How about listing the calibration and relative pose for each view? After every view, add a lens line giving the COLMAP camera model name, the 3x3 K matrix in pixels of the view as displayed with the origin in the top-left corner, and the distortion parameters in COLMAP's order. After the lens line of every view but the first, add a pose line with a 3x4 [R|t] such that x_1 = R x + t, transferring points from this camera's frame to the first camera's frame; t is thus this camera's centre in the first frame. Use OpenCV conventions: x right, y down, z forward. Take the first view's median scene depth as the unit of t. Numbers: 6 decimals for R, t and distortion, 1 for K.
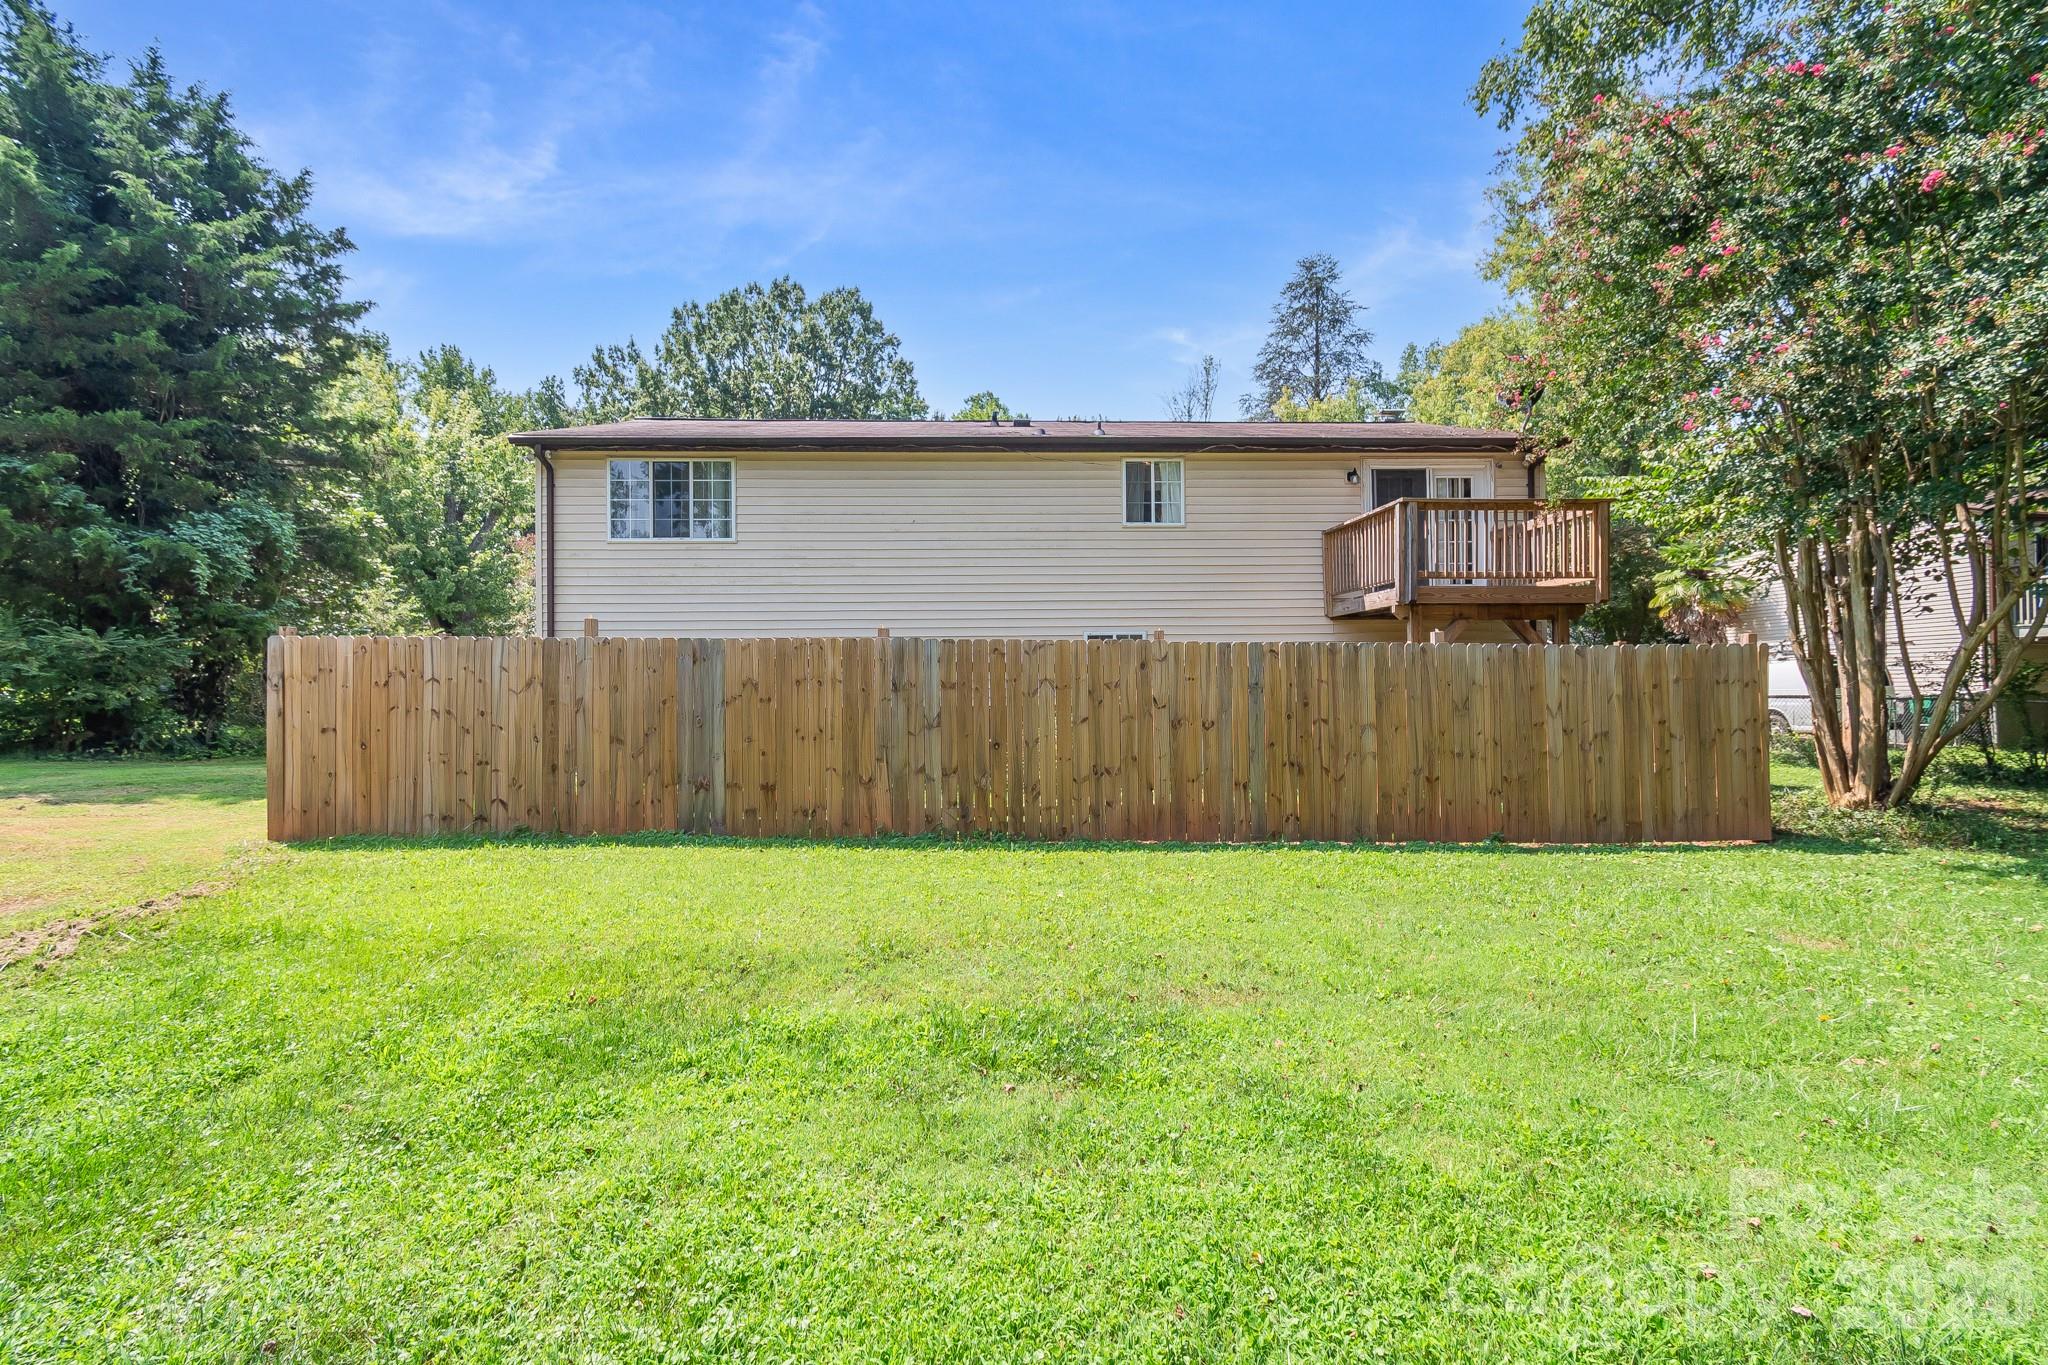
lens RADIAL K [[894.7, 0, 1024.0], [0, 894.7, 682.5], [0, 0, 1]] dist [0.000071, 0.000016]
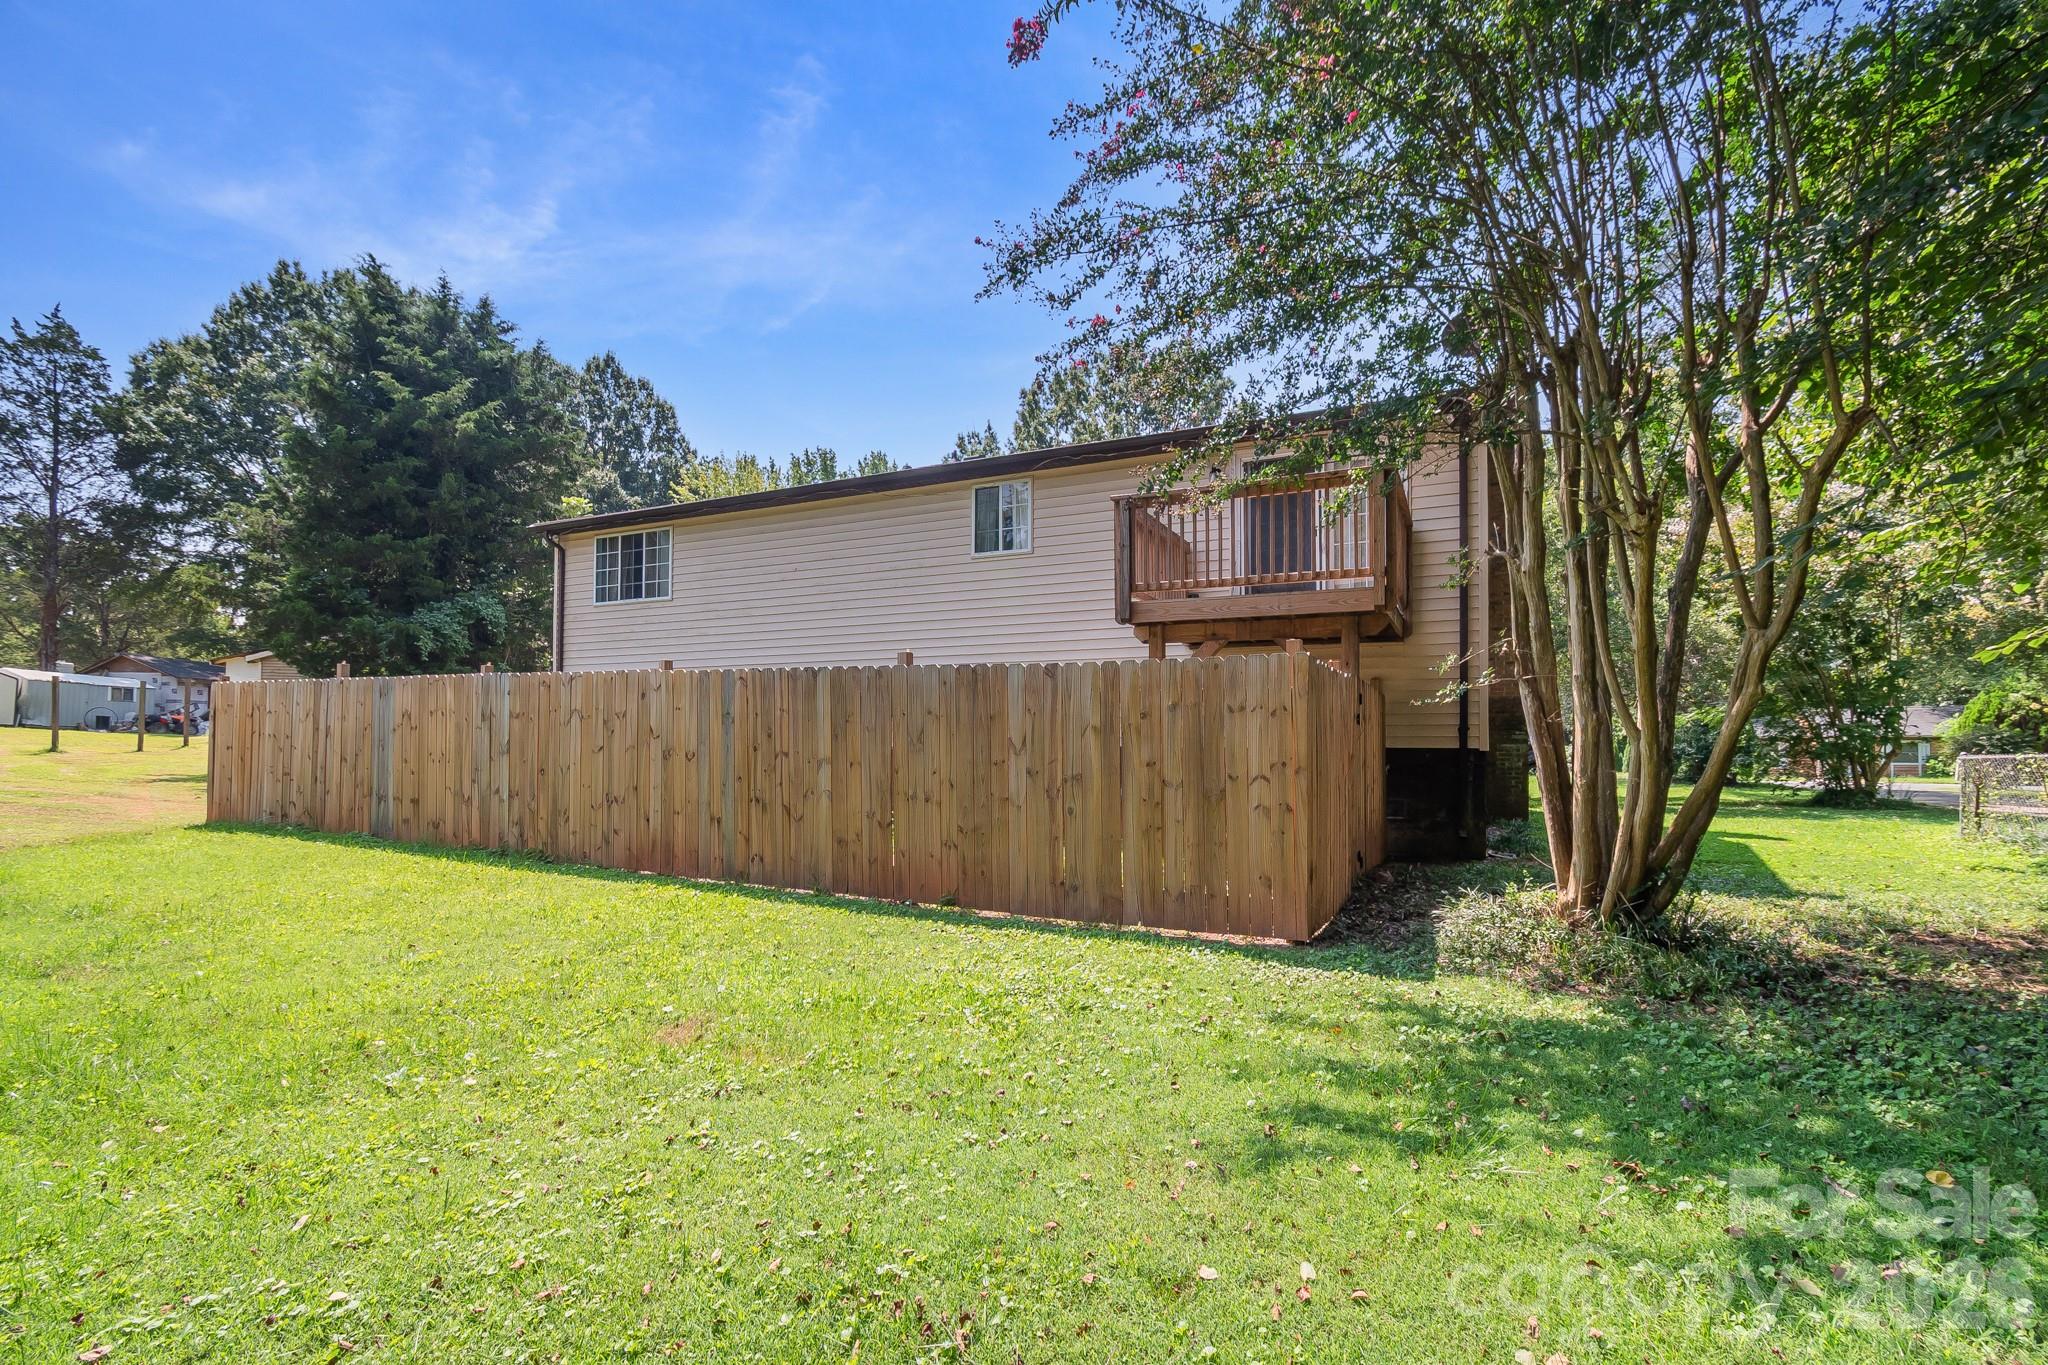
lens RADIAL K [[908.7, 0, 1023.8], [0, 908.7, 724.3], [0, 0, 1]] dist [-0.000586, -0.000099]
pose [[0.889934, 0.001729, -0.456086, 0.957991], [-0.010095, 0.999823, -0.015907, 0.024771], [0.455978, 0.018760, 0.889793, 0.286315]]
